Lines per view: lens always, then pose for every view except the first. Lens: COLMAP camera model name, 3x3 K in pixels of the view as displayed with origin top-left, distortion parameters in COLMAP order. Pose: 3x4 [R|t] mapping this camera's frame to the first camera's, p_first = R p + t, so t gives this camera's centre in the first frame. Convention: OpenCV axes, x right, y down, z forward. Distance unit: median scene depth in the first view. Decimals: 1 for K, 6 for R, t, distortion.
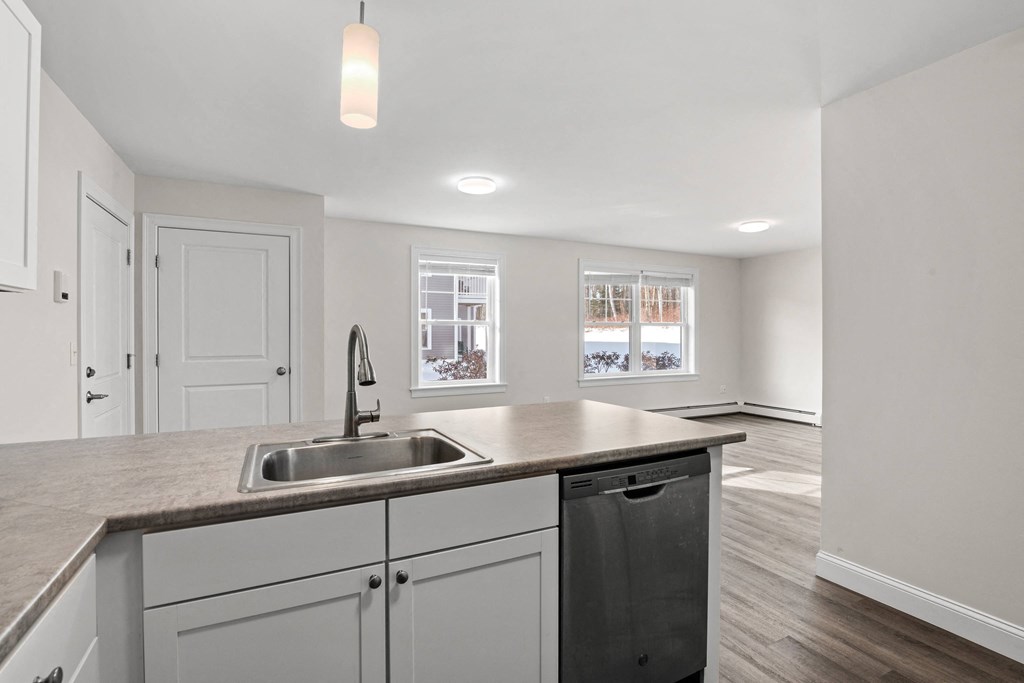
lens RADIAL K [[483.5, 0, 505.8], [0, 483.5, 338.7], [0, 0, 1]] dist [0.002395, 0.000826]
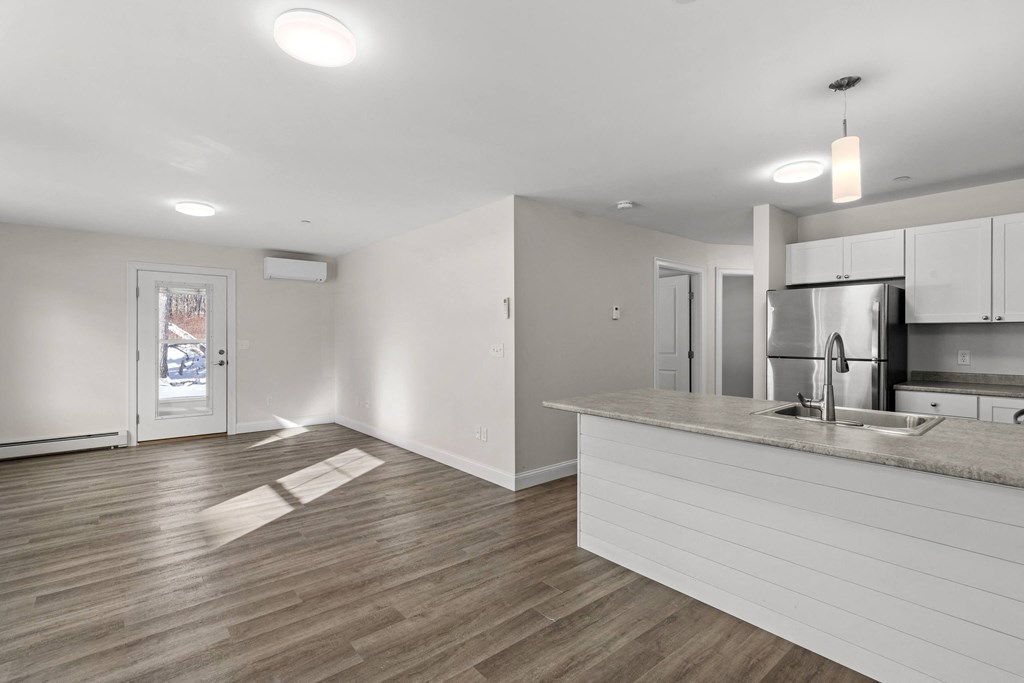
lens RADIAL K [[483.5, 0, 505.8], [0, 483.5, 338.7], [0, 0, 1]] dist [0.002395, 0.000826]
pose [[-0.234505, 0.000762, 0.972115, -0.423464], [0.009334, 0.999955, 0.001467, -0.007336], [-0.972070, 0.009418, -0.234501, 0.660236]]
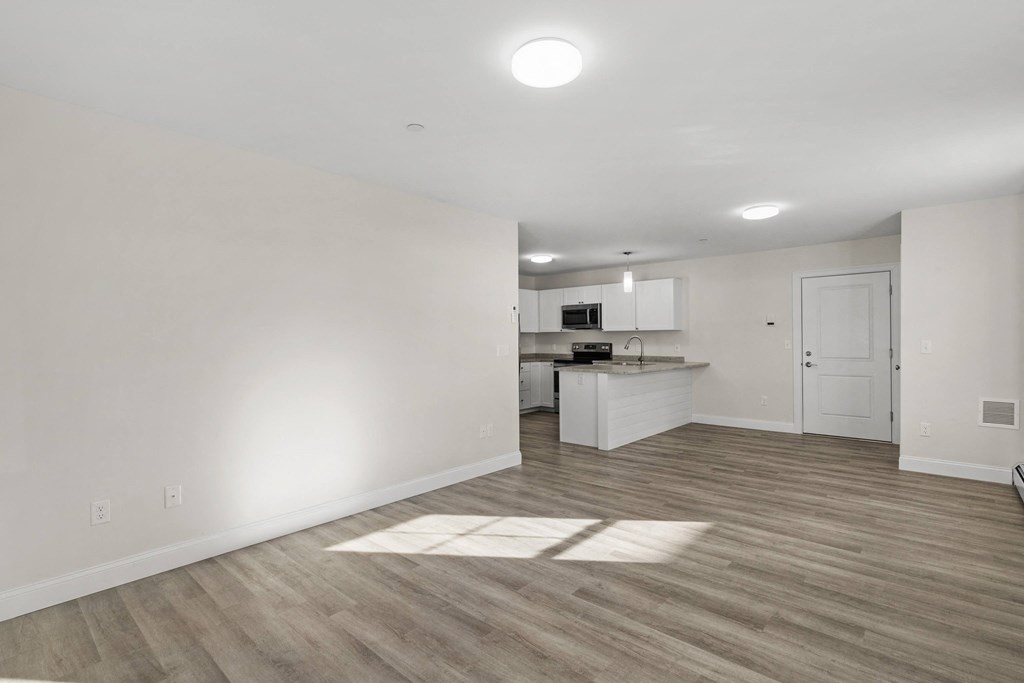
lens RADIAL K [[483.1, 0, 512.0], [0, 483.1, 341.5], [0, 0, 1]] dist [-0.001317, -0.000876]
pose [[-0.924109, 0.014874, -0.381839, 0.673278], [0.010729, 0.999858, 0.012981, -0.017228], [0.381978, 0.007900, -0.924137, 1.324364]]
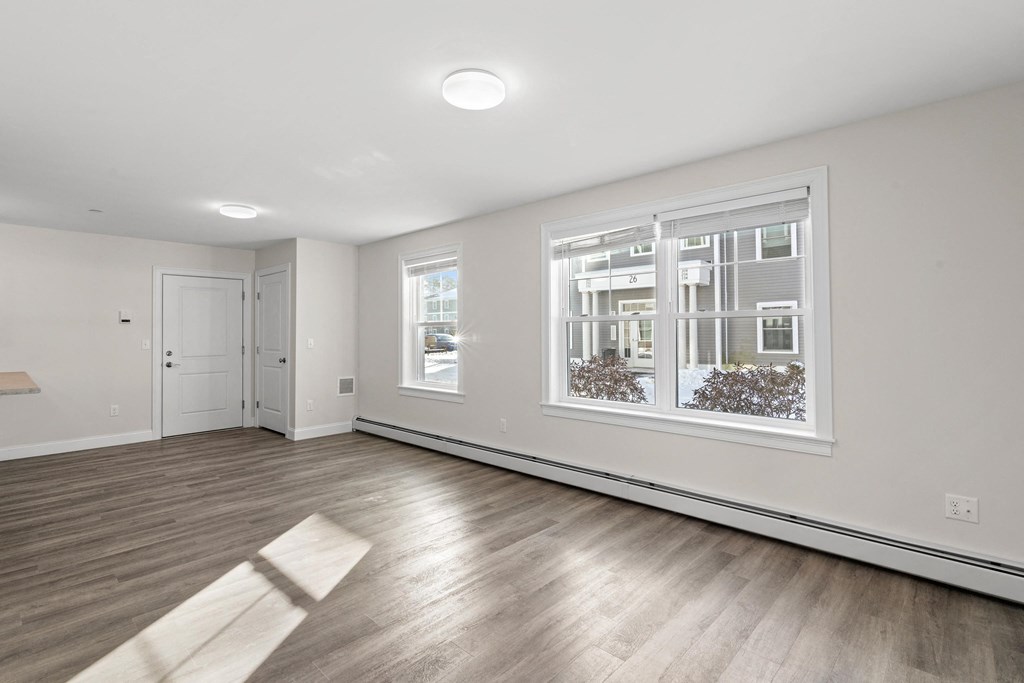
lens RADIAL K [[489.3, 0, 508.9], [0, 489.3, 327.5], [0, 0, 1]] dist [0.014255, -0.000062]
pose [[0.349014, -0.006745, -0.937093, 0.918309], [-0.001956, 0.999967, -0.007925, -0.018039], [0.937116, 0.004599, 0.348989, 0.857068]]
